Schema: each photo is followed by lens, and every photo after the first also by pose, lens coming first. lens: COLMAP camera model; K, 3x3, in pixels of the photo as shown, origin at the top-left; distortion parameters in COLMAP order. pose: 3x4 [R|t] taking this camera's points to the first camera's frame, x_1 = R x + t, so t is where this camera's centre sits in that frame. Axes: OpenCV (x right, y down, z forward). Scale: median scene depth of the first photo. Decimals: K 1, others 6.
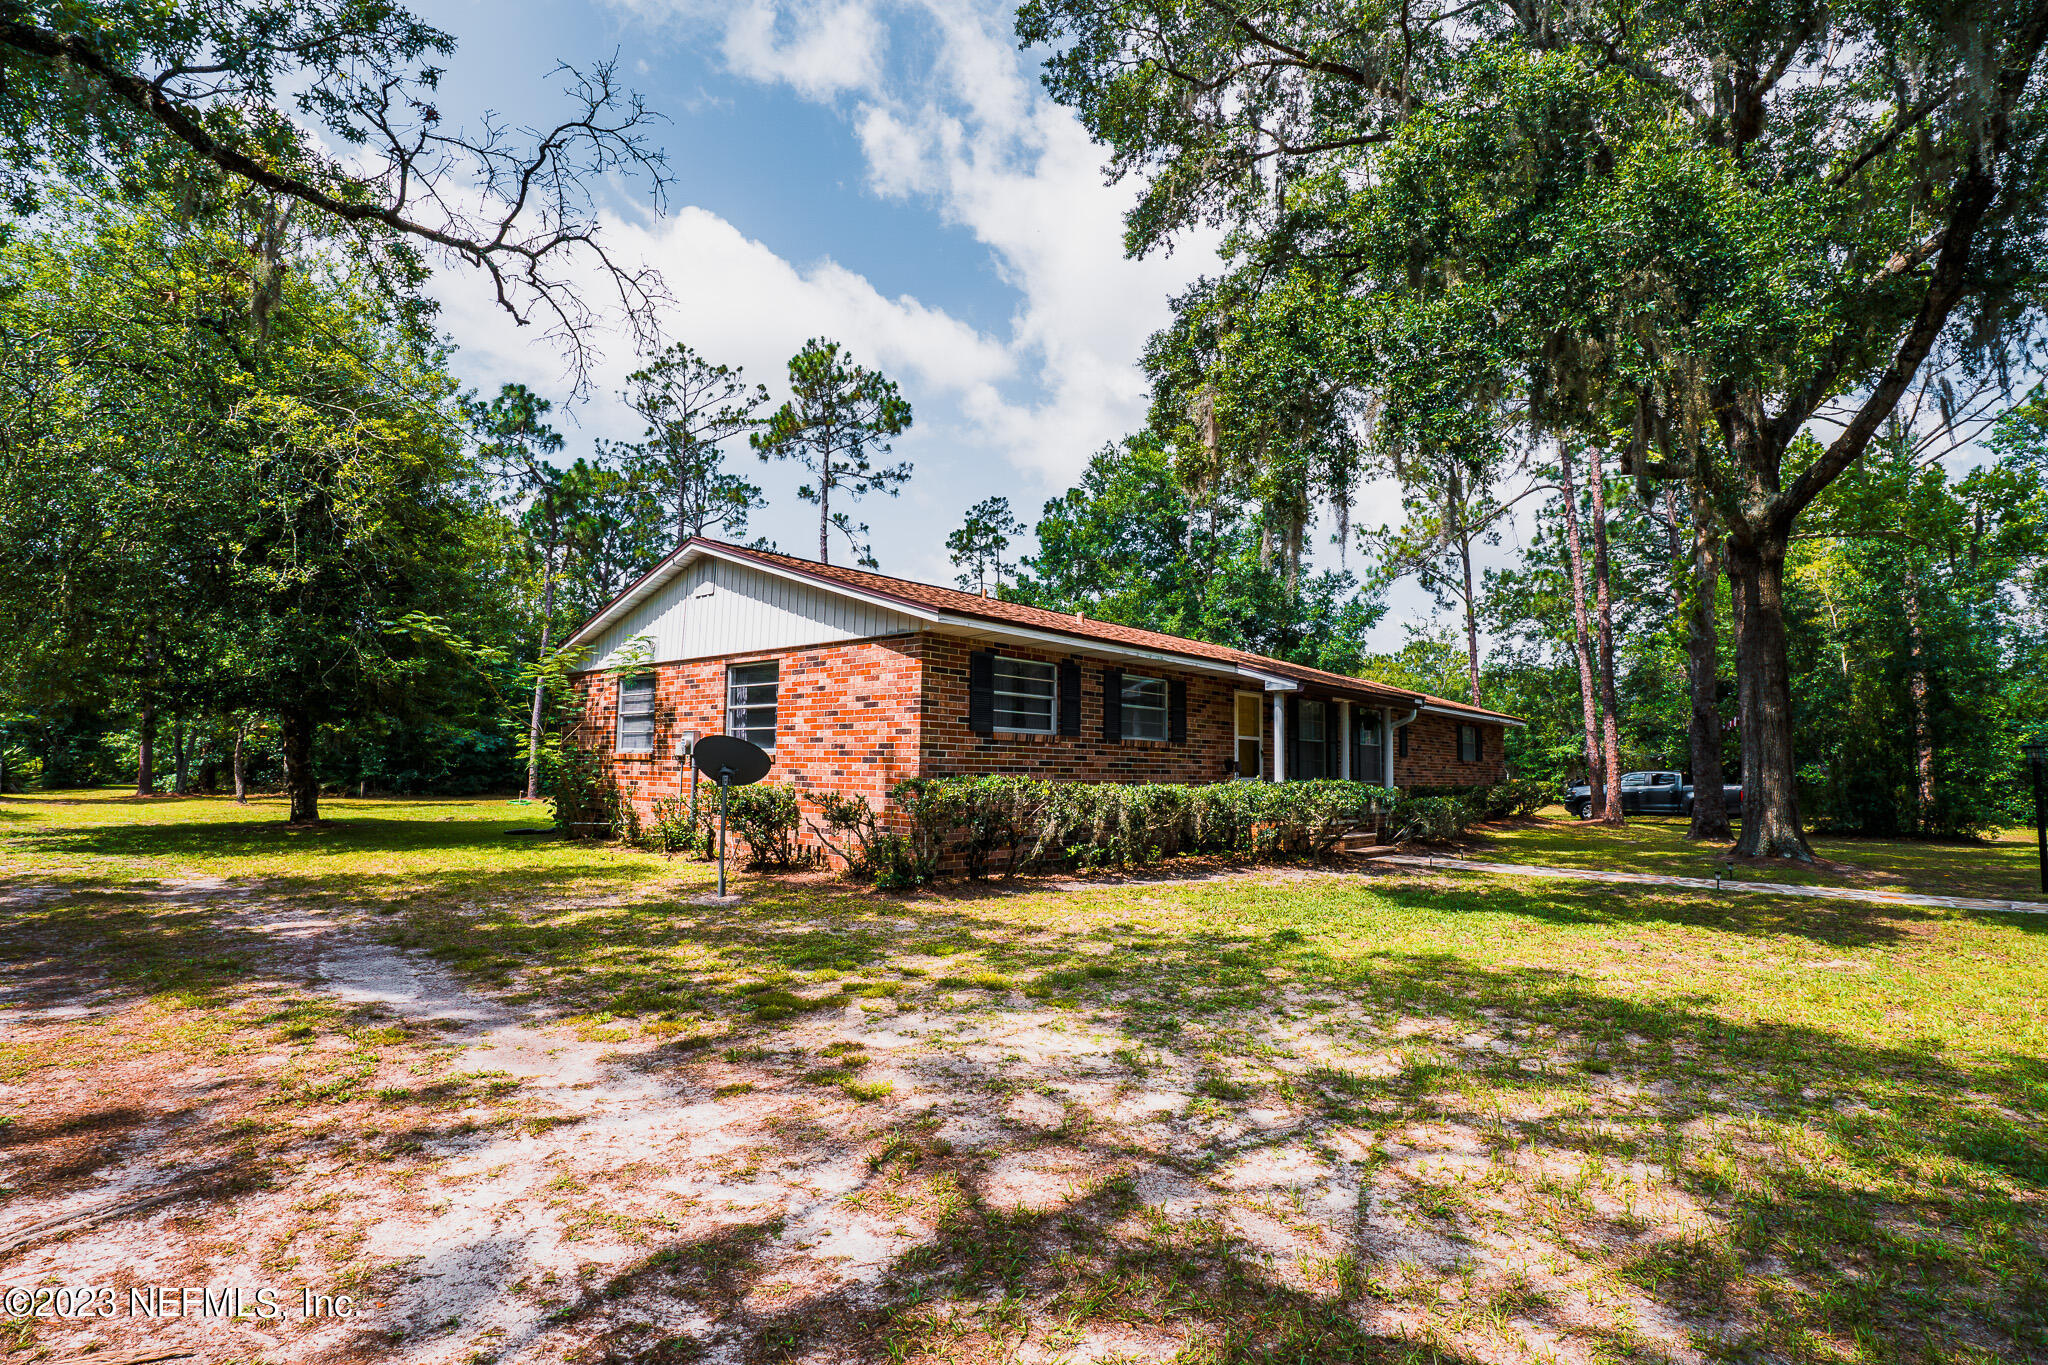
lens RADIAL K [[966.9, 0, 1019.0], [0, 966.9, 683.1], [0, 0, 1]] dist [-0.002531, -0.000320]
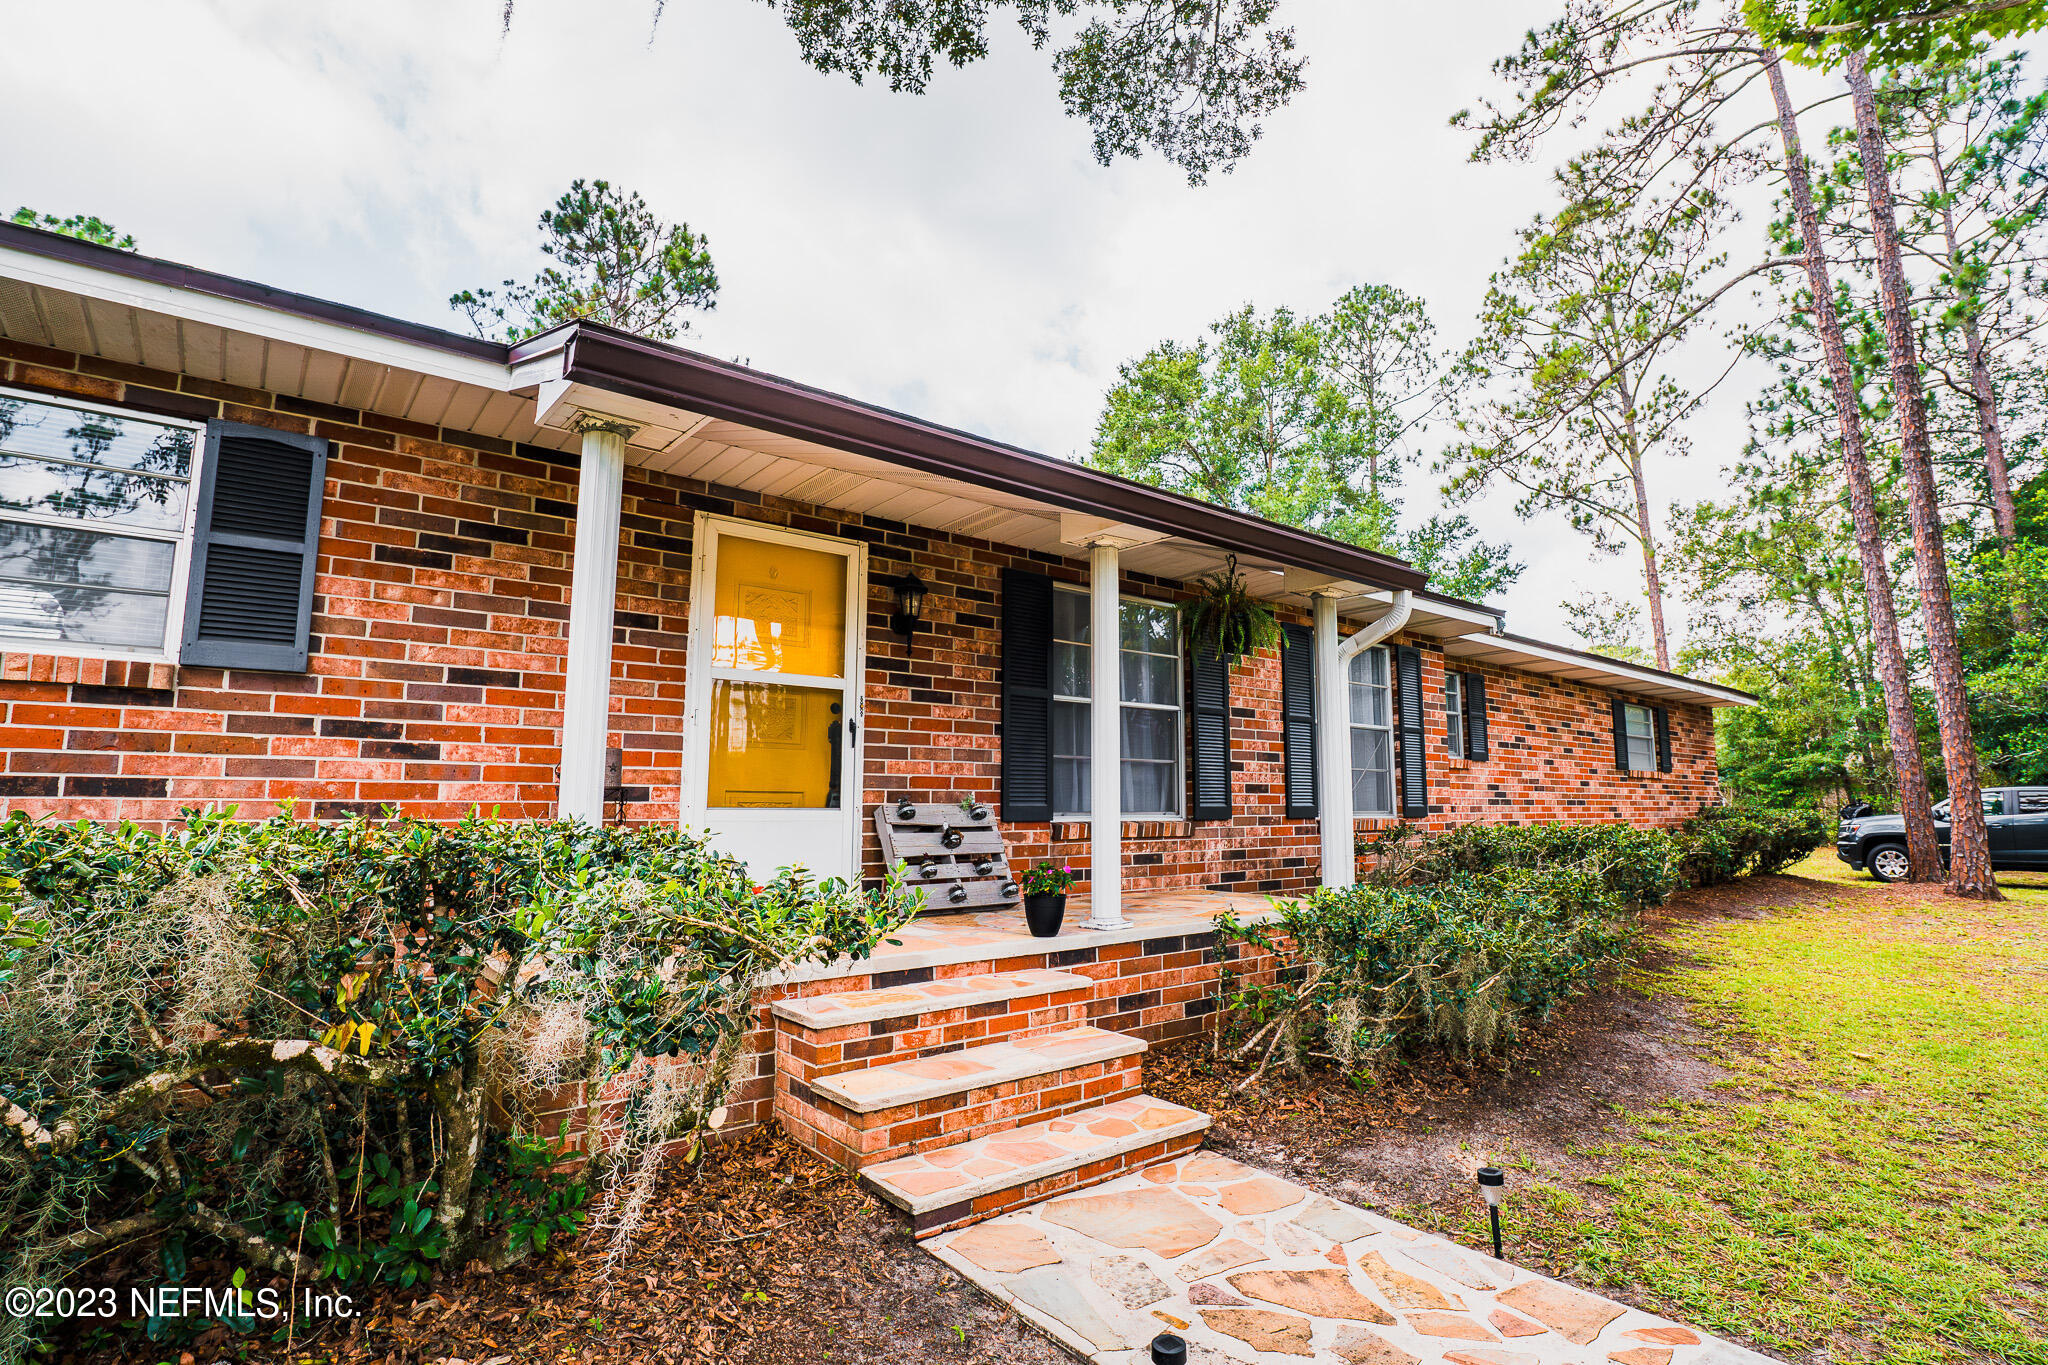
lens RADIAL K [[966.9, 0, 1030.4], [0, 966.9, 680.6], [0, 0, 1]] dist [-0.002531, -0.000320]
pose [[0.988412, -0.038647, -0.146793, 0.129833], [0.032970, 0.998619, -0.040911, 0.025831], [0.148172, 0.035597, 0.988321, 0.261092]]
